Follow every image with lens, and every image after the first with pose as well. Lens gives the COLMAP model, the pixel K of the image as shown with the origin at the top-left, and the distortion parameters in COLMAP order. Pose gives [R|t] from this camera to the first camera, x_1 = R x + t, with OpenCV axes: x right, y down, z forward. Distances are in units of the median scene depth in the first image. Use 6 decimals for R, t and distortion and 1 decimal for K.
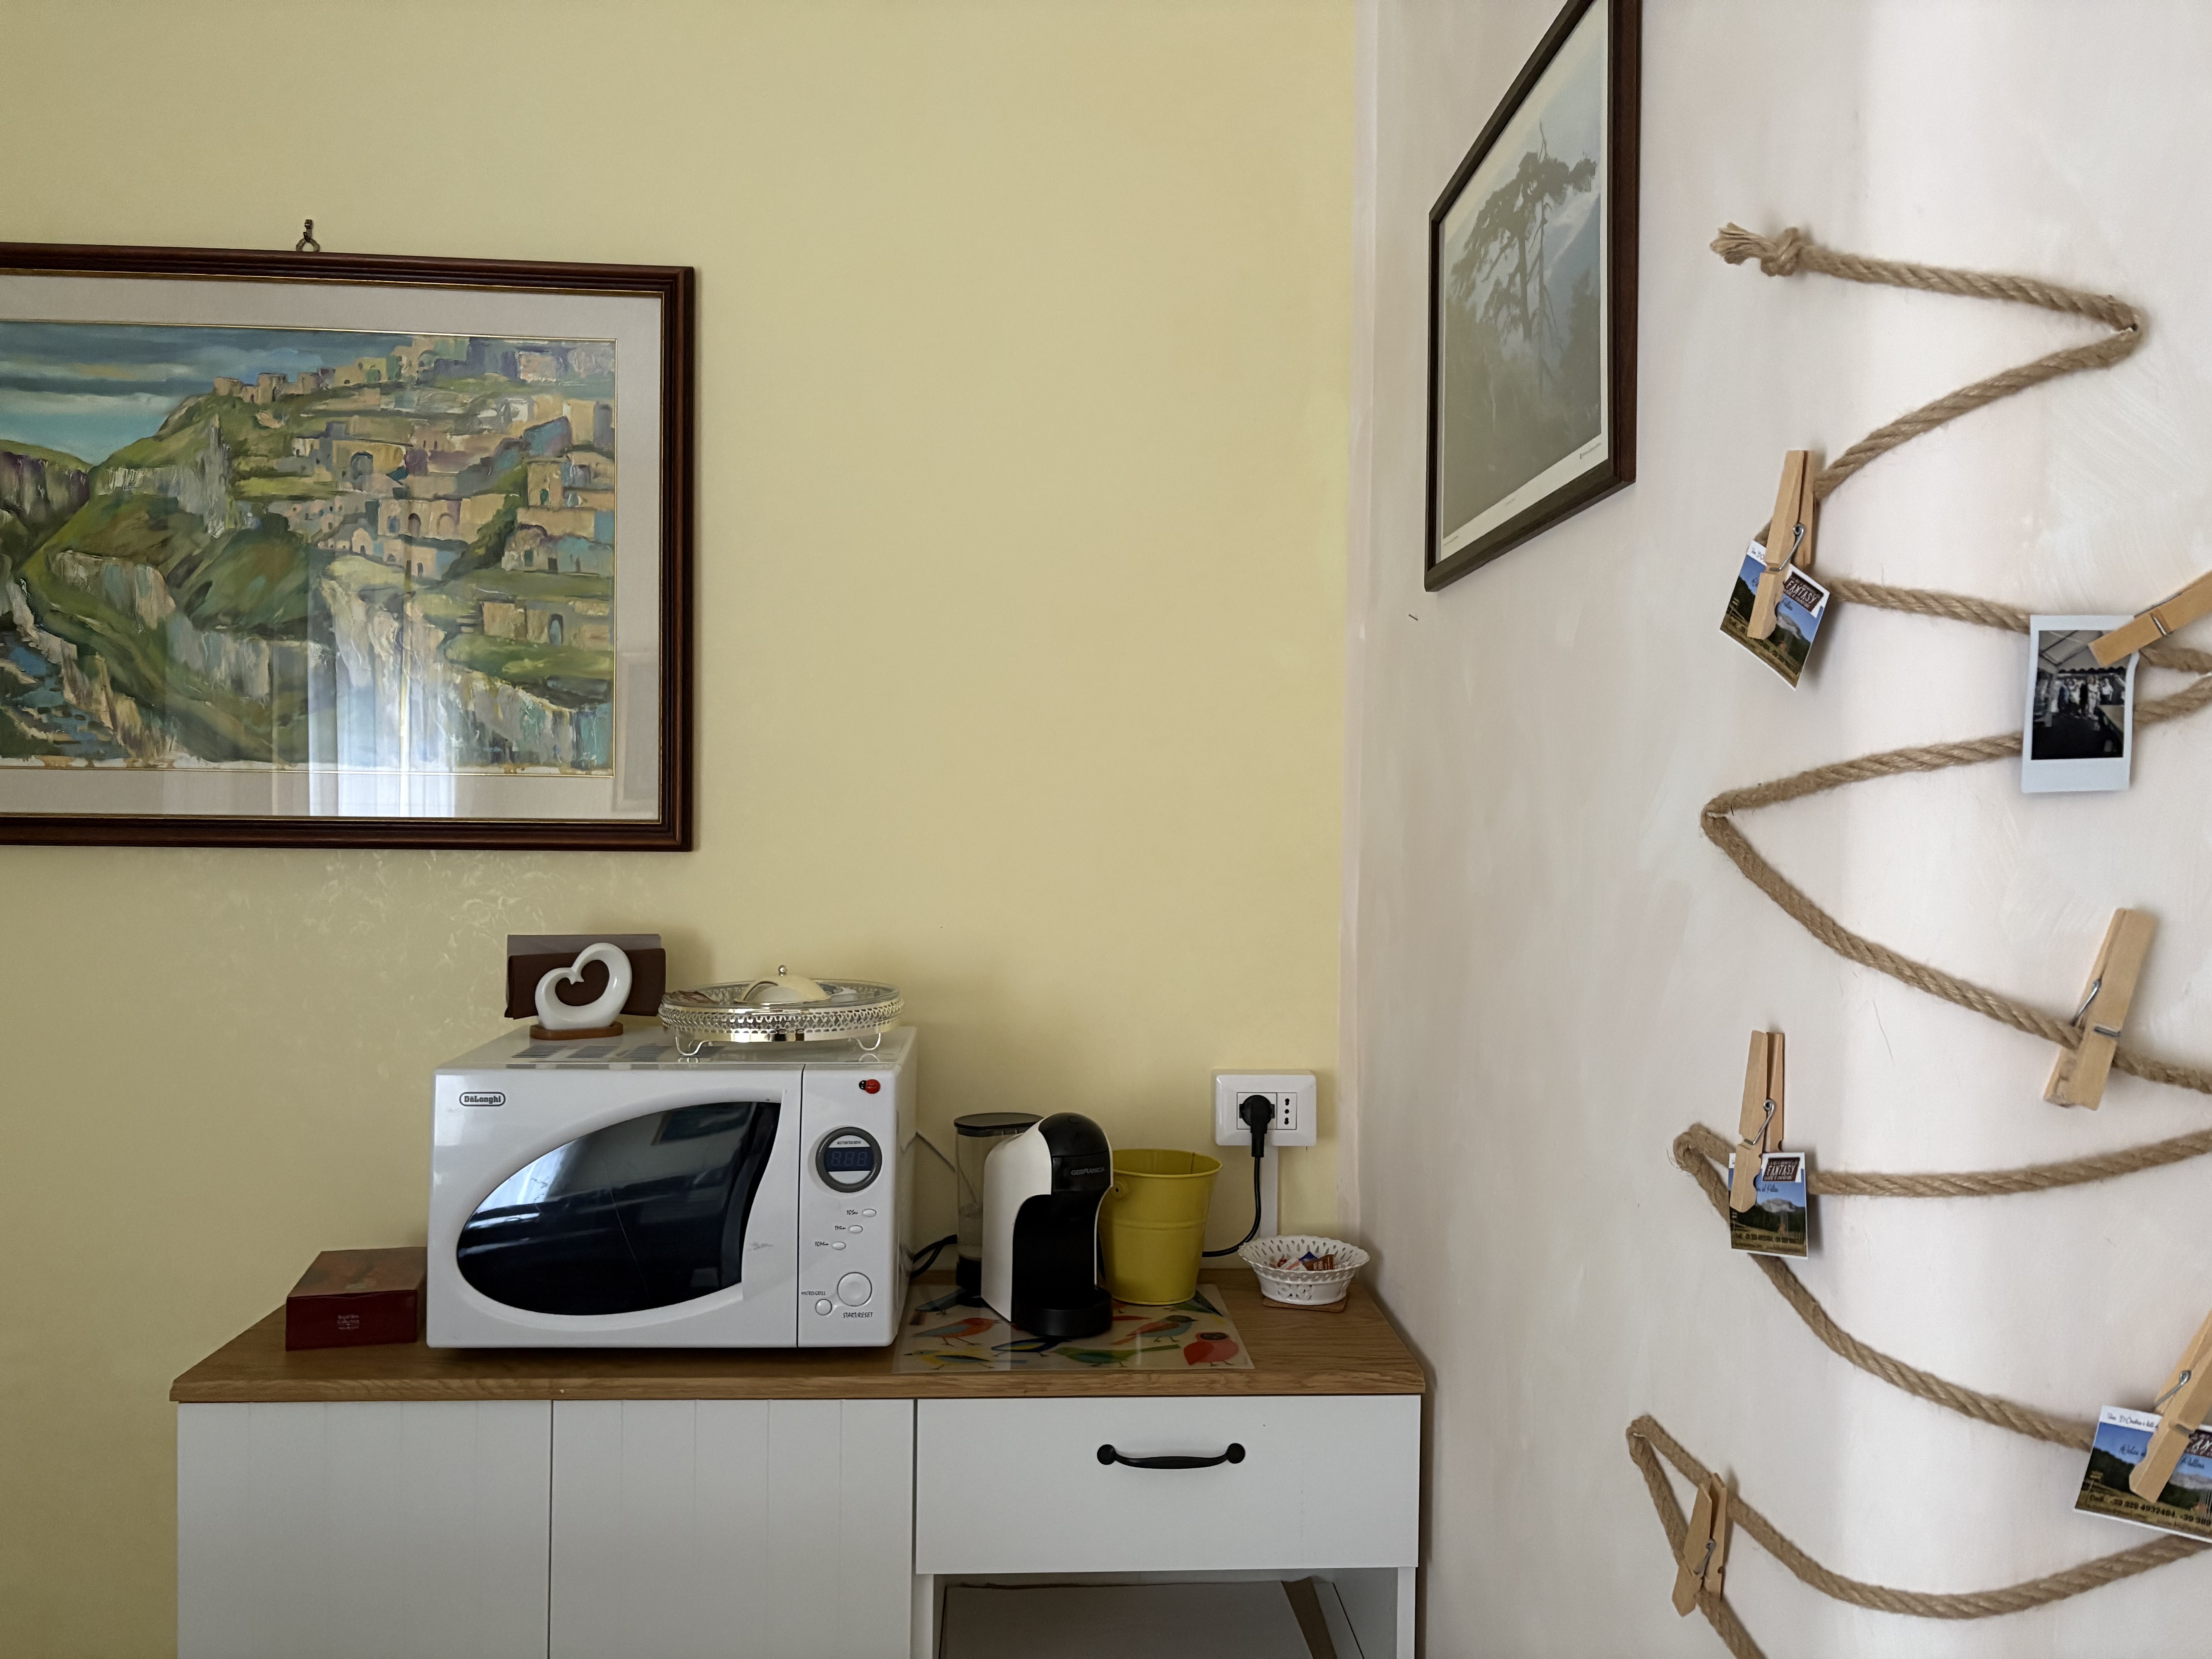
lens RADIAL K [[1661.5, 0, 1106.0], [0, 1661.5, 829.5], [0, 0, 1]] dist [0.061064, -0.082997]
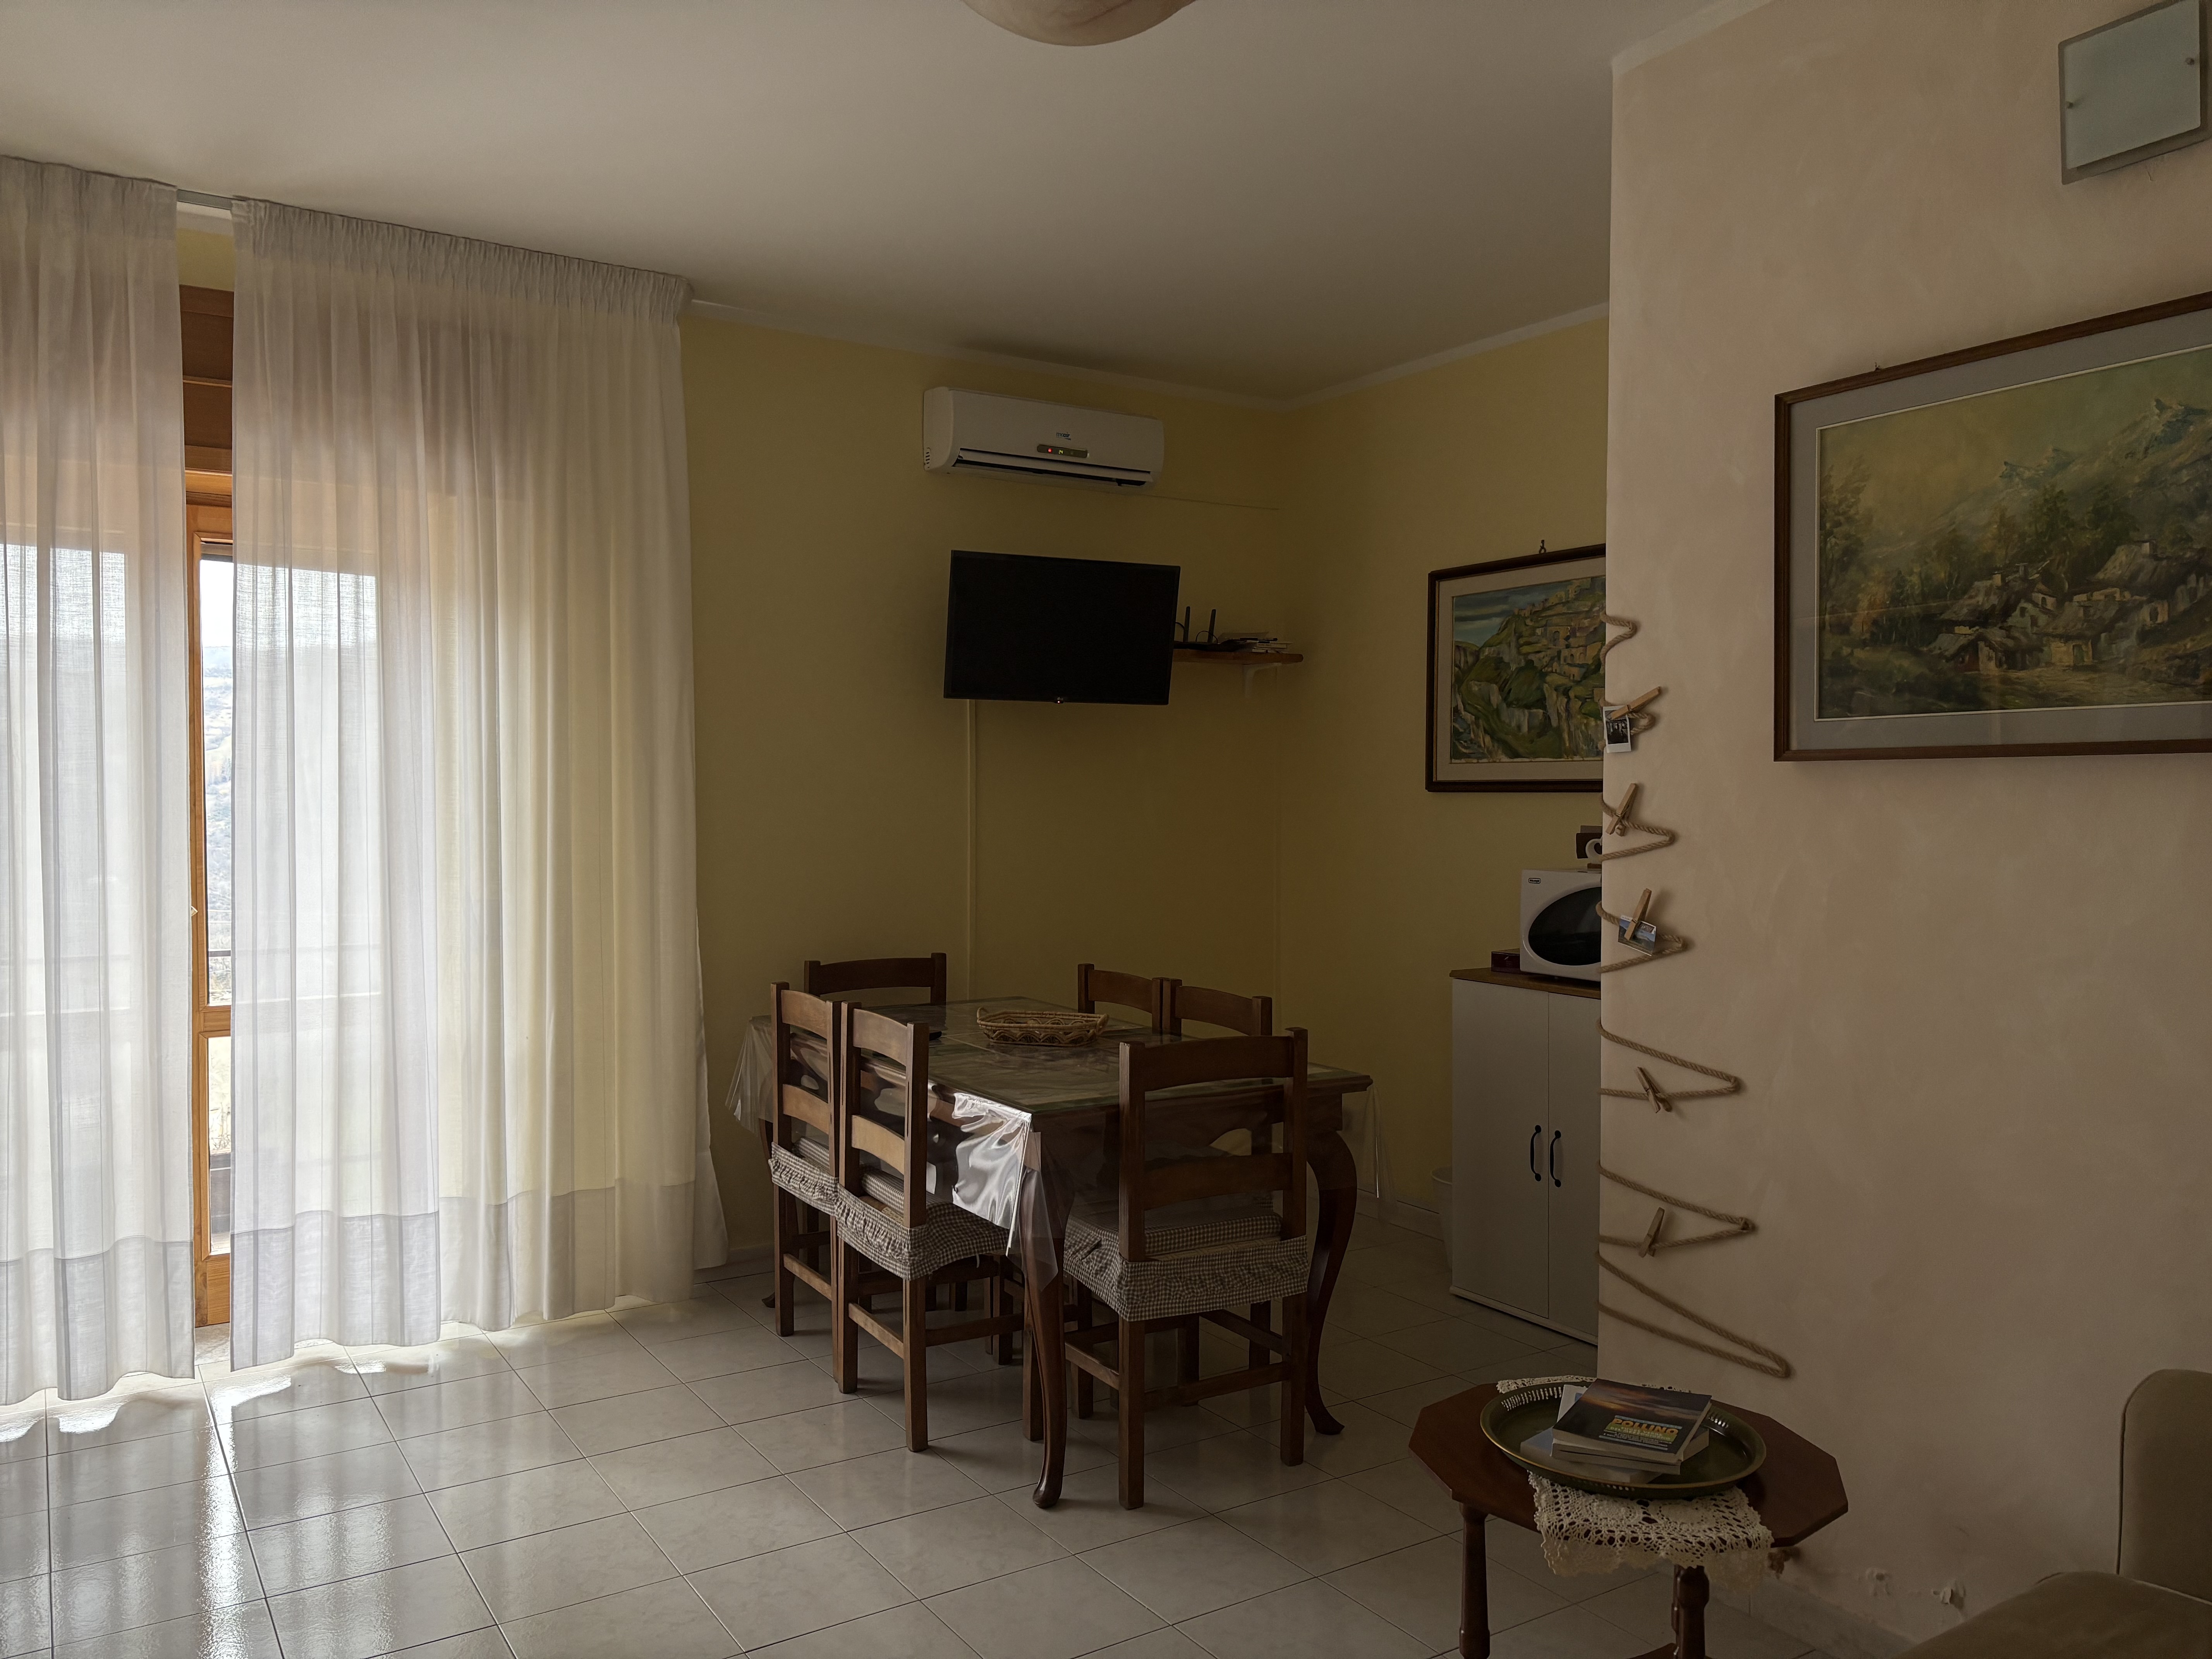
lens RADIAL K [[1664.7, 0, 1105.9], [0, 1664.7, 834.4], [0, 0, 1]] dist [0.069172, -0.141586]
pose [[0.484063, 0.008123, -0.874995, 1.393606], [-0.003334, 0.999967, 0.007439, 0.057795], [0.875027, -0.000684, 0.484074, -0.769667]]
